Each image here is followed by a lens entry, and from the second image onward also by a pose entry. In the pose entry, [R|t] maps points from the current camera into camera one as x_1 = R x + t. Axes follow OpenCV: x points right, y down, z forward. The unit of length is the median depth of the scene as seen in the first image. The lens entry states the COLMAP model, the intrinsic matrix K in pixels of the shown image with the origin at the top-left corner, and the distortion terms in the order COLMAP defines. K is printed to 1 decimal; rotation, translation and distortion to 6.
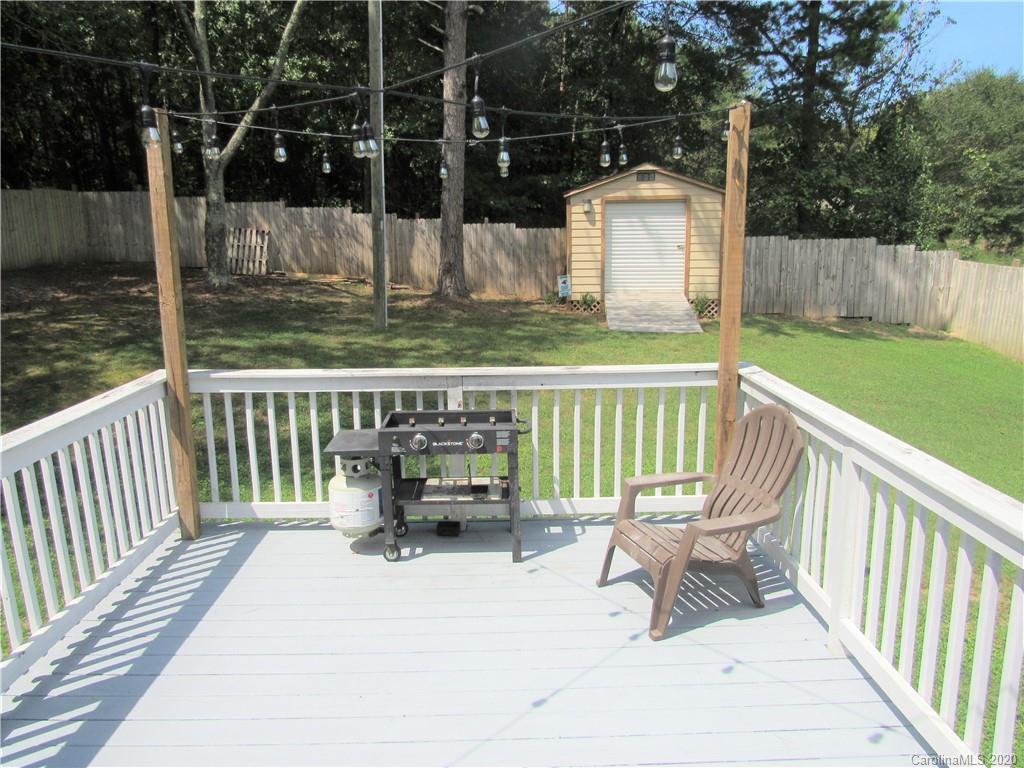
lens RADIAL K [[738.0, 0, 512.0], [0, 738.0, 384.0], [0, 0, 1]] dist [-0.023932, -0.003720]
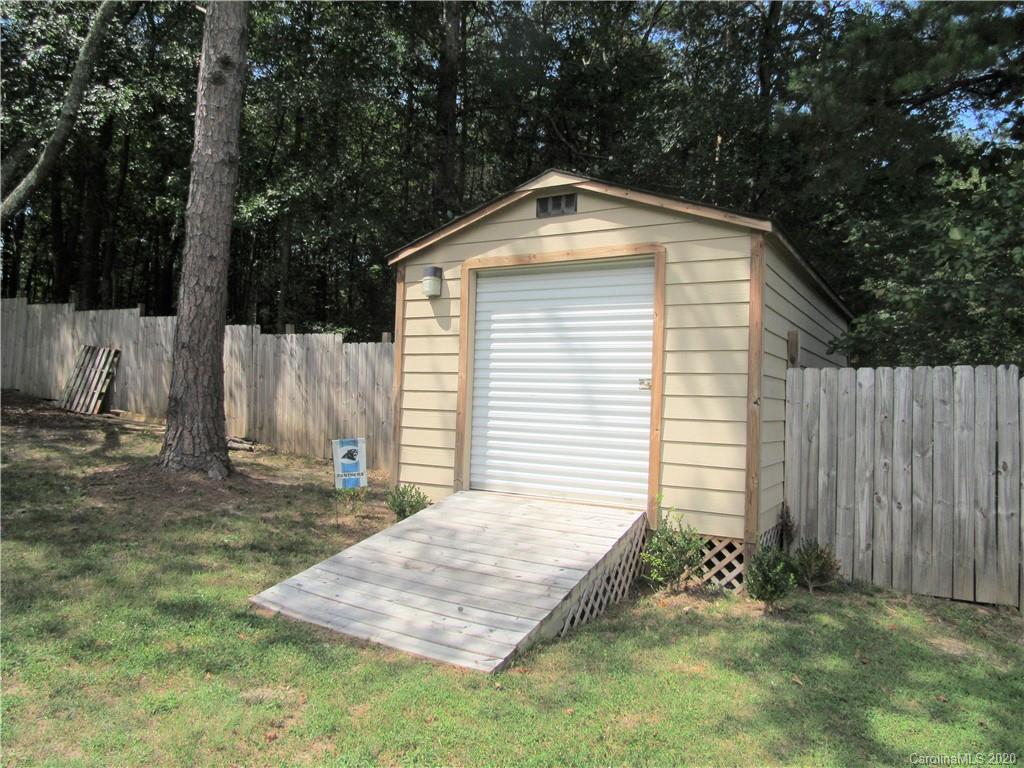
lens RADIAL K [[738.0, 0, 512.0], [0, 738.0, 384.0], [0, 0, 1]] dist [-0.023932, -0.003720]
pose [[0.897669, 0.031367, -0.439552, 0.331462], [-0.134513, 0.969362, -0.205534, -0.101886], [0.419638, 0.243627, 0.874386, 0.653888]]
